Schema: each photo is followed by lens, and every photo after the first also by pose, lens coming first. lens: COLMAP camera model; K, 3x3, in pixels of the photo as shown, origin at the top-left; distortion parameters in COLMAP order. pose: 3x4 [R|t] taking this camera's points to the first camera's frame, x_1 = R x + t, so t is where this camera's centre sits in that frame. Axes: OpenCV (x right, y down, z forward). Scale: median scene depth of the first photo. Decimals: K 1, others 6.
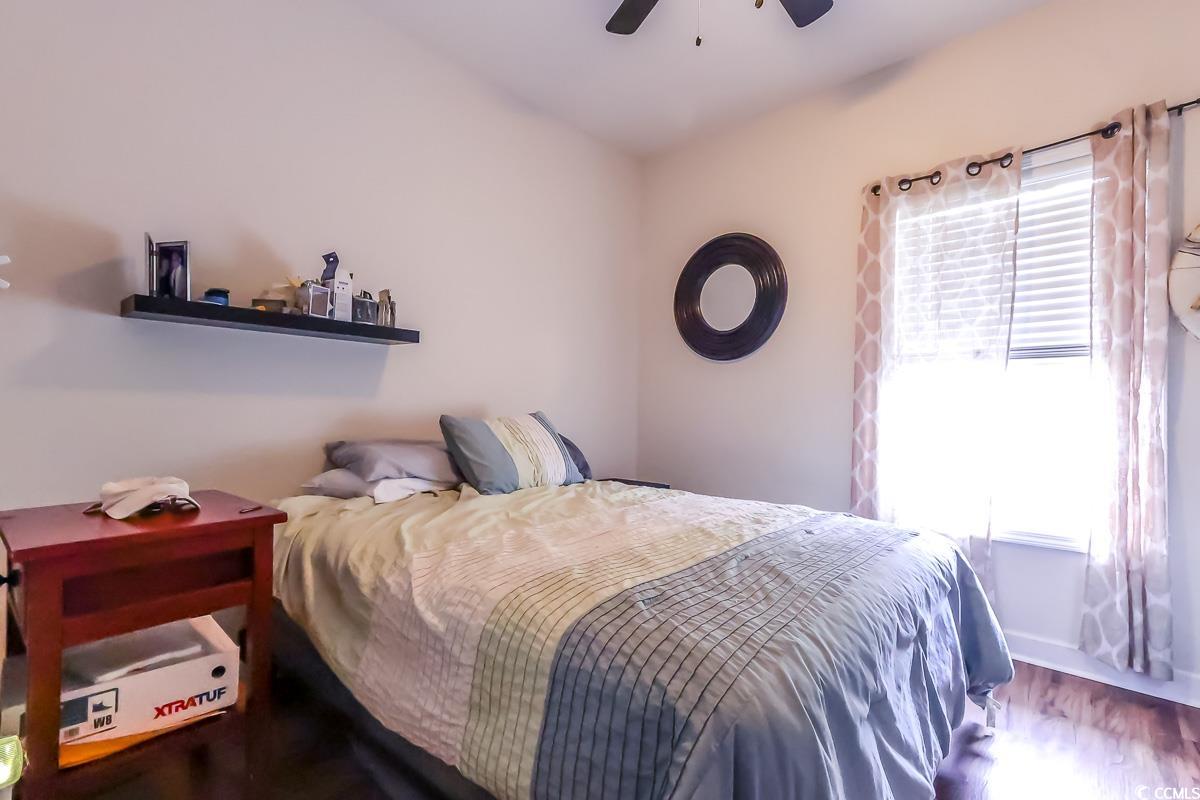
lens RADIAL K [[542.5, 0, 600.0], [0, 542.5, 400.0], [0, 0, 1]] dist [0.000264, -0.000007]
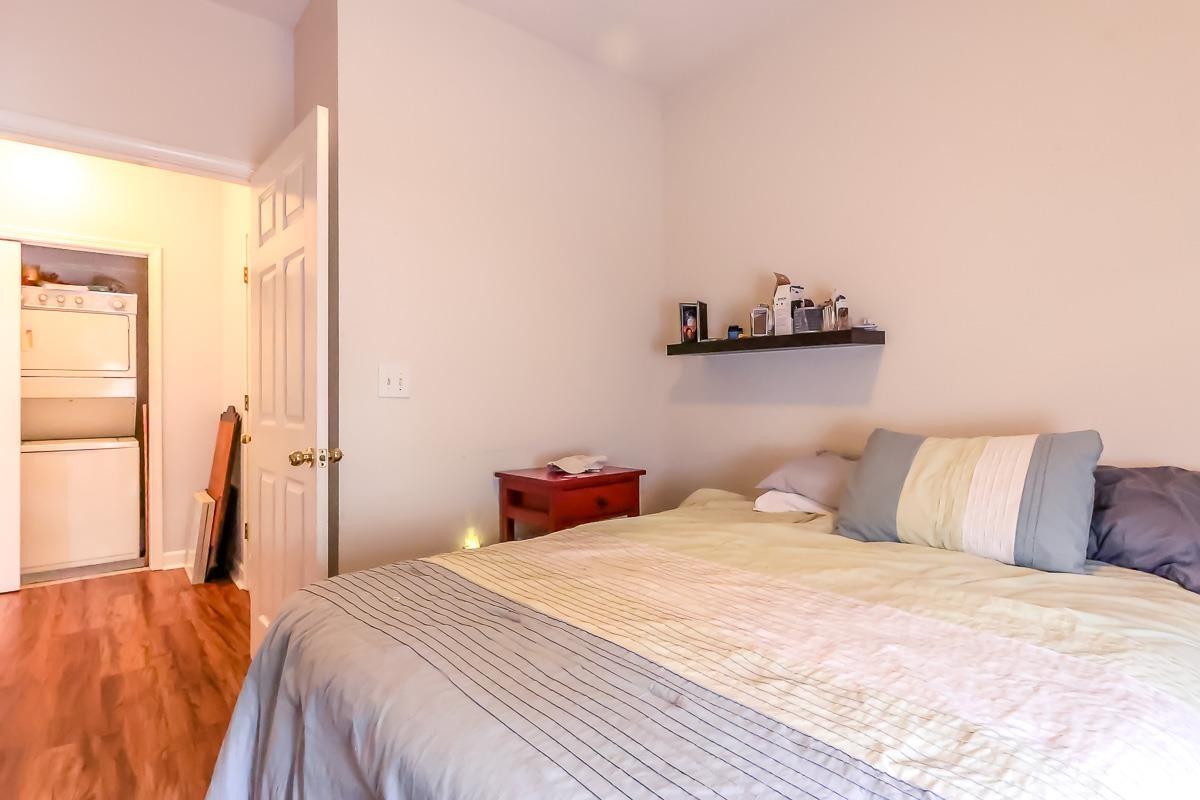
lens RADIAL K [[603.1, 0, 600.0], [0, 603.1, 400.0], [0, 0, 1]] dist [0.000244, 0.000030]
pose [[-0.131152, -0.007746, -0.991332, 0.760474], [0.009511, 0.999914, -0.009071, -0.013262], [0.991317, -0.010618, -0.131067, 0.842240]]
